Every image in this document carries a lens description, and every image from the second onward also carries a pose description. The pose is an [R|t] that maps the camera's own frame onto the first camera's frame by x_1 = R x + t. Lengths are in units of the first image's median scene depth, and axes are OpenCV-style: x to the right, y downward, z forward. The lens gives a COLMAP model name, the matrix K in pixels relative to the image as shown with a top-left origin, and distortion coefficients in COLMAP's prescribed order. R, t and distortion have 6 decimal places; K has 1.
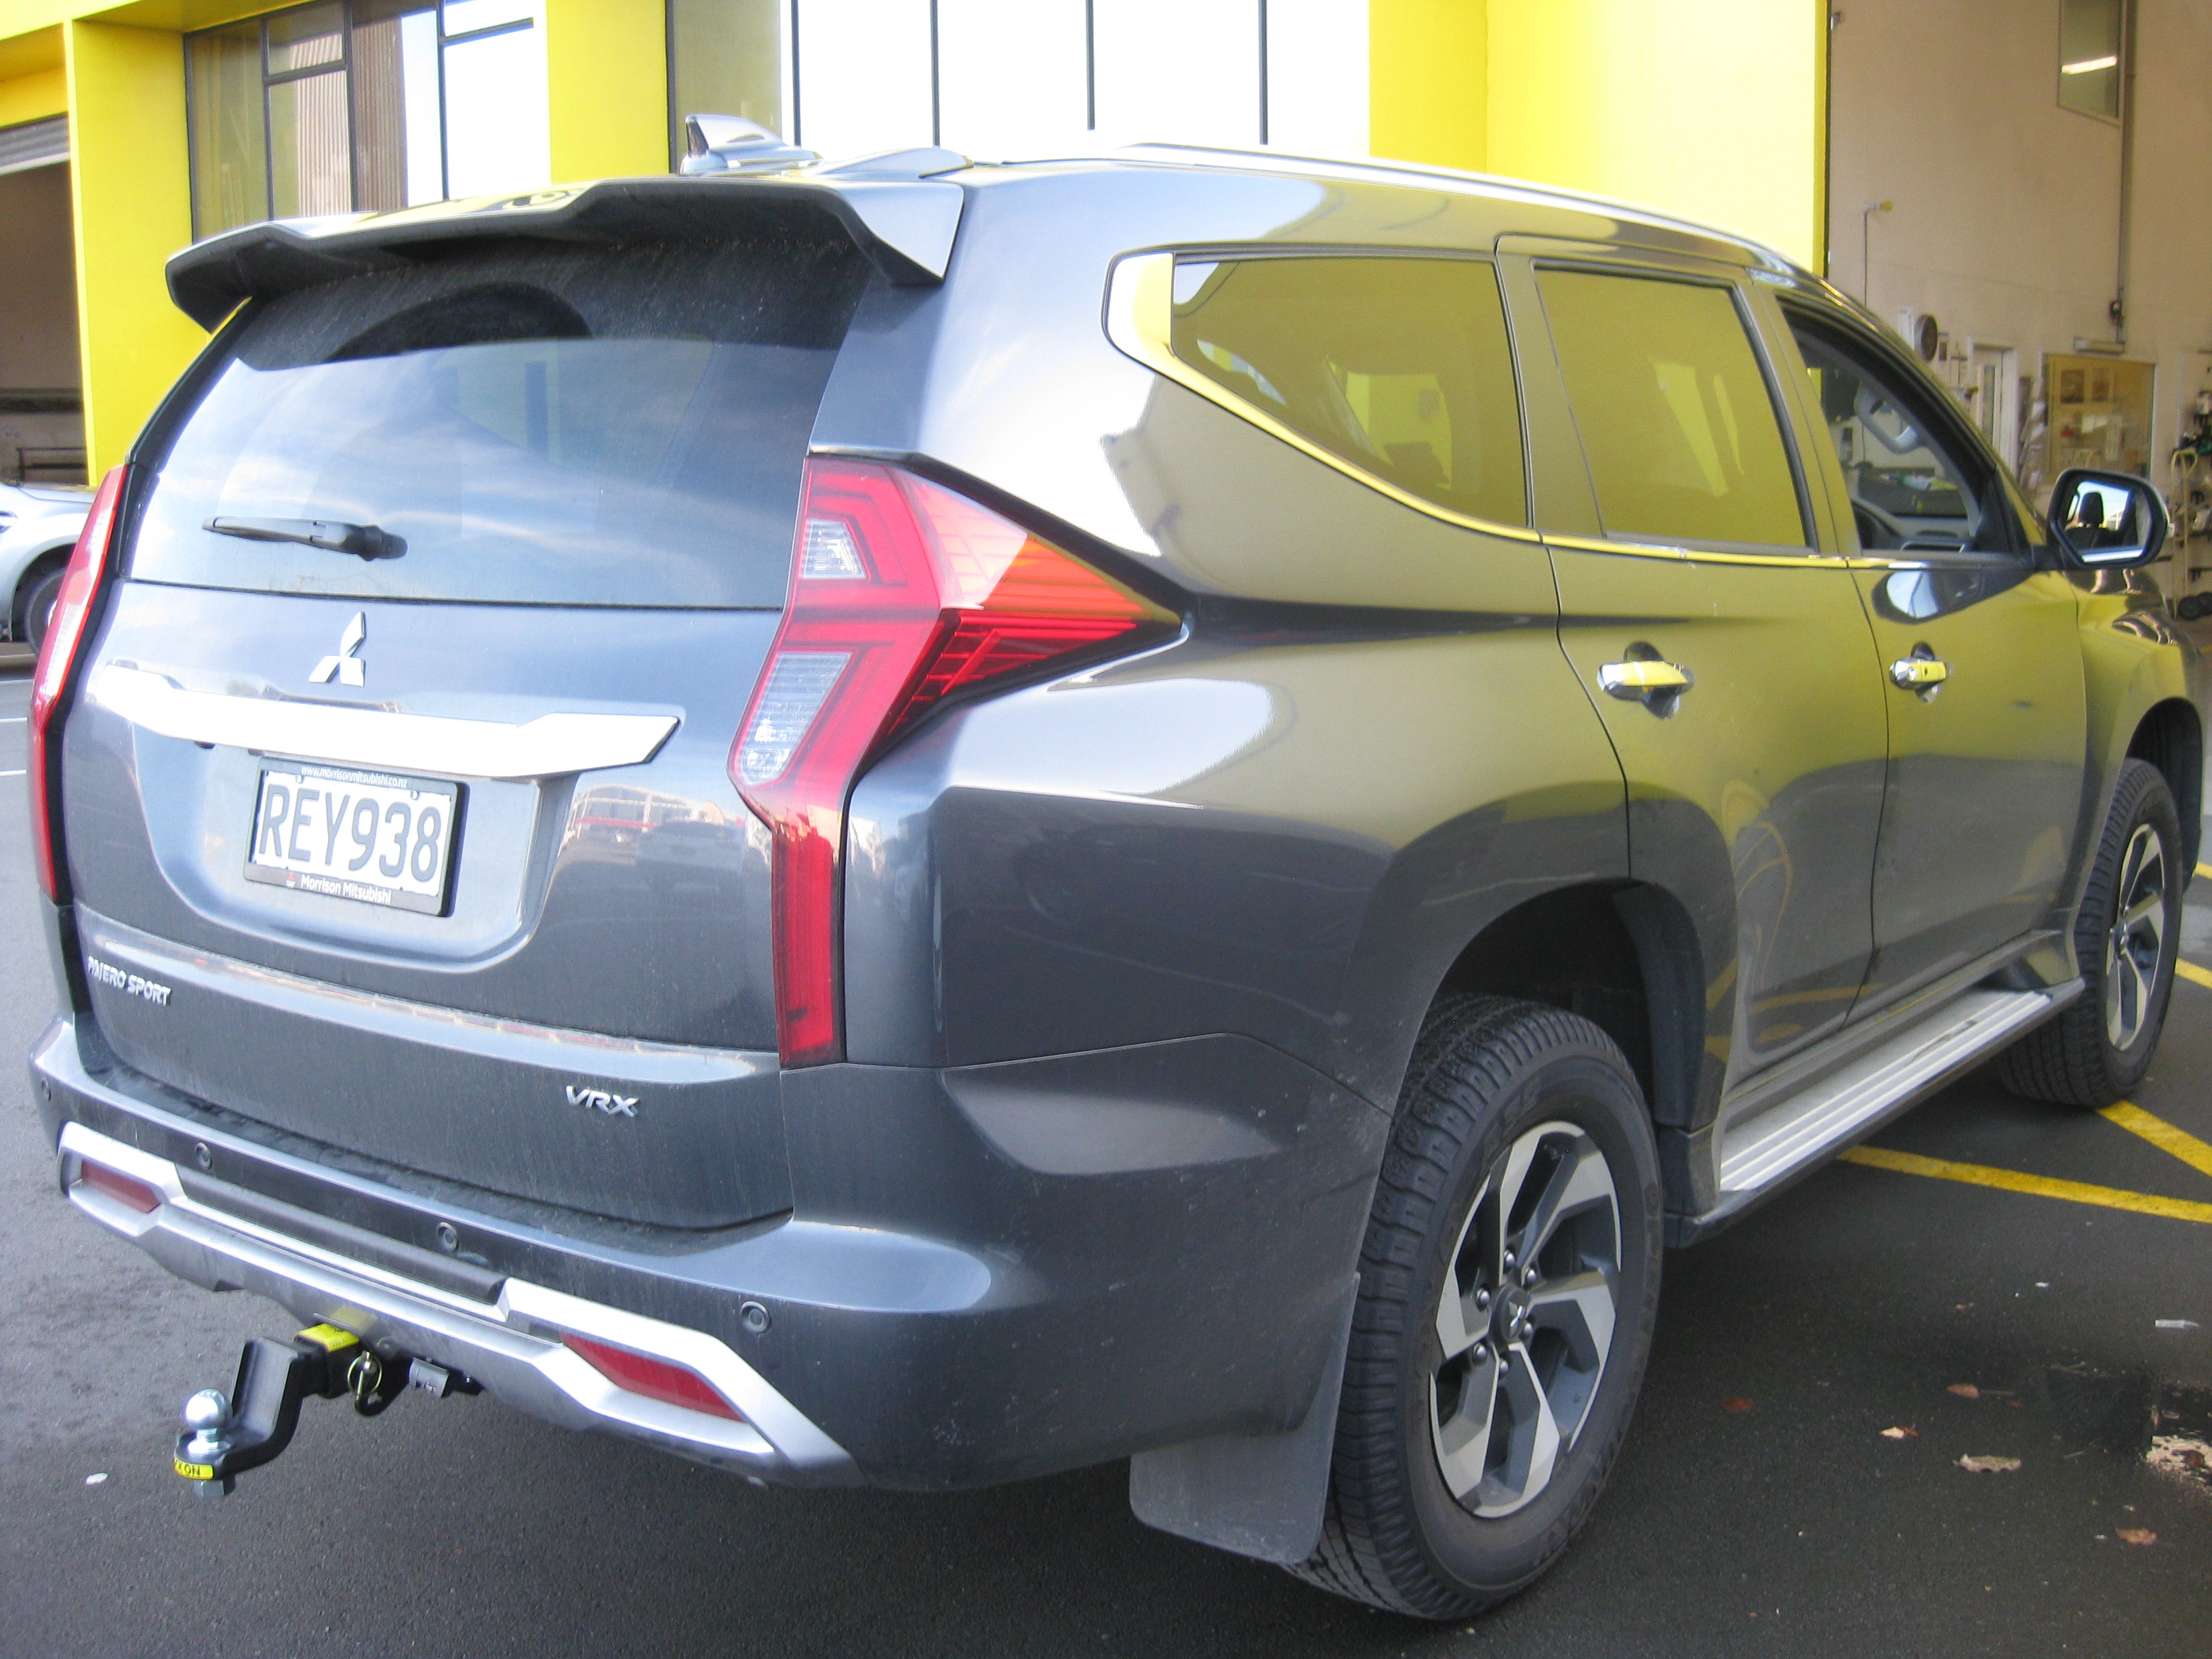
lens RADIAL K [[2442.1, 0, 1134.2], [0, 2442.1, 821.6], [0, 0, 1]] dist [-0.179231, 0.150372]
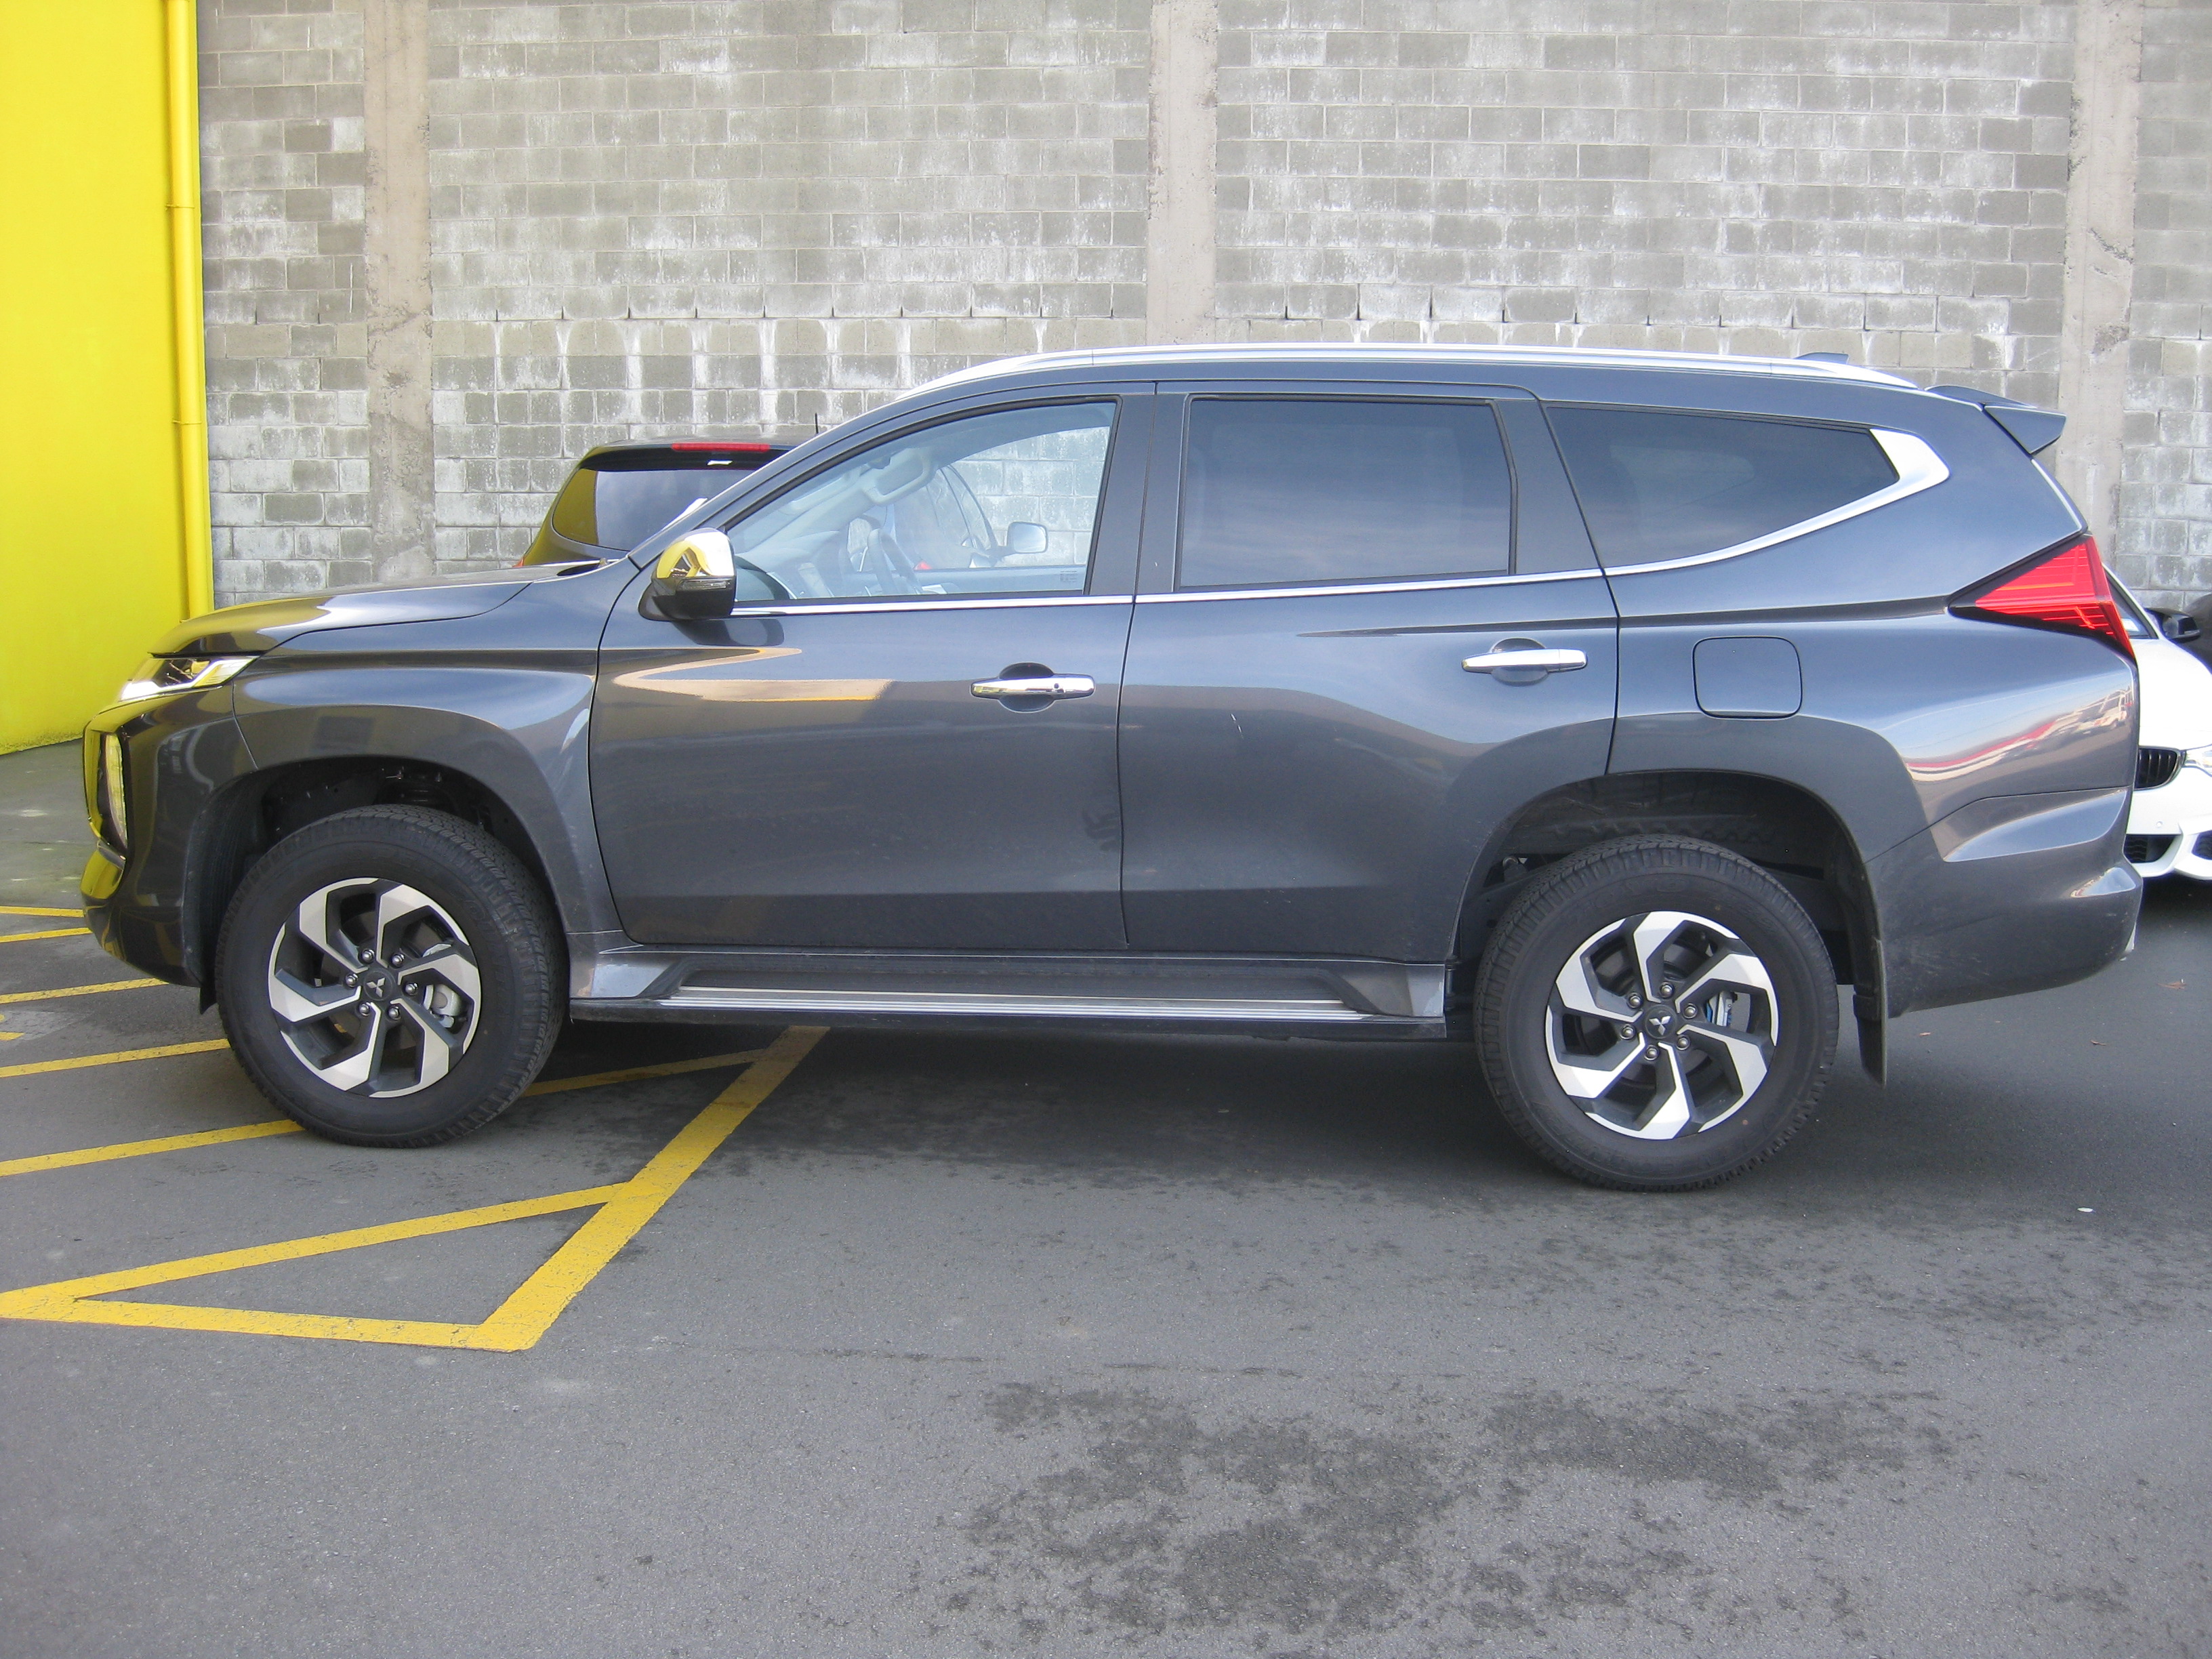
lens RADIAL K [[2442.1, 0, 1134.2], [0, 2442.1, 821.6], [0, 0, 1]] dist [-0.179231, 0.150372]
pose [[-0.555102, -0.120389, 0.823024, -1.754123], [0.120545, 0.967380, 0.222809, -0.488893], [-0.823001, 0.222893, -0.522482, 2.968248]]
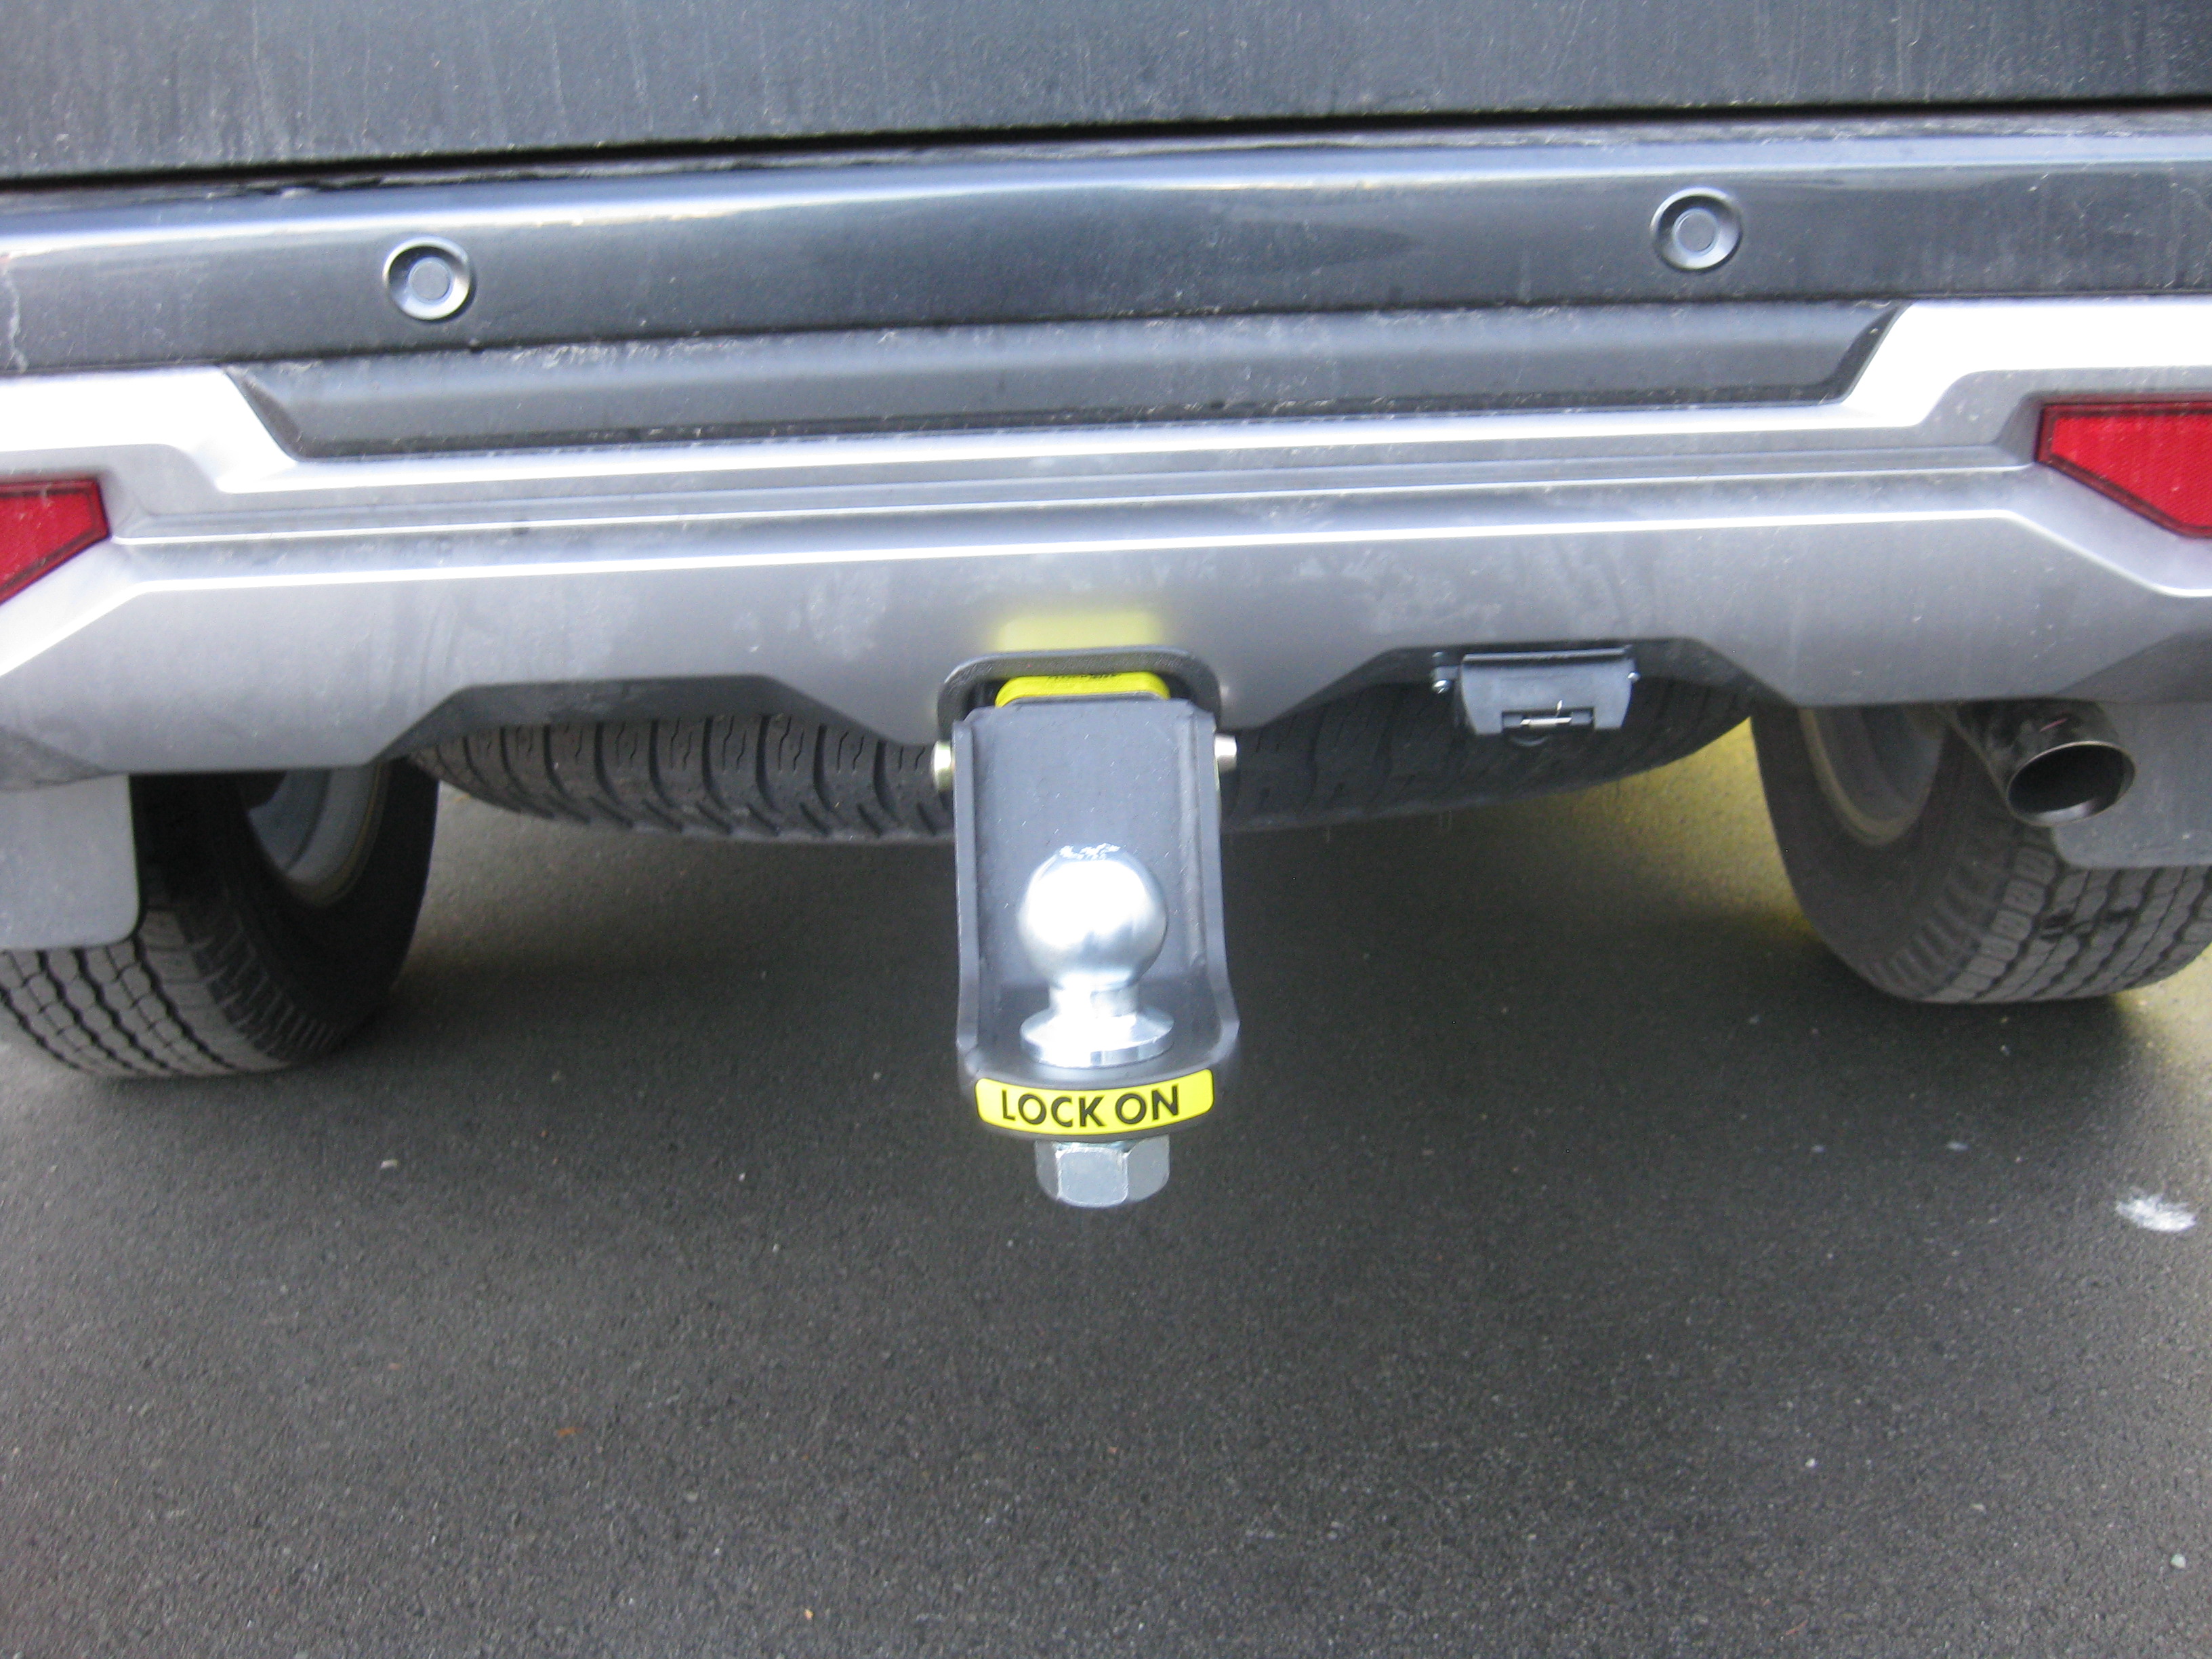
lens RADIAL K [[2442.1, 0, 1134.2], [0, 2442.1, 821.6], [0, 0, 1]] dist [-0.179231, 0.150372]
pose [[0.783478, -0.173290, 0.596768, -0.555464], [0.127484, 0.984727, 0.118576, 0.198359], [-0.608202, -0.016823, 0.793604, 0.739224]]
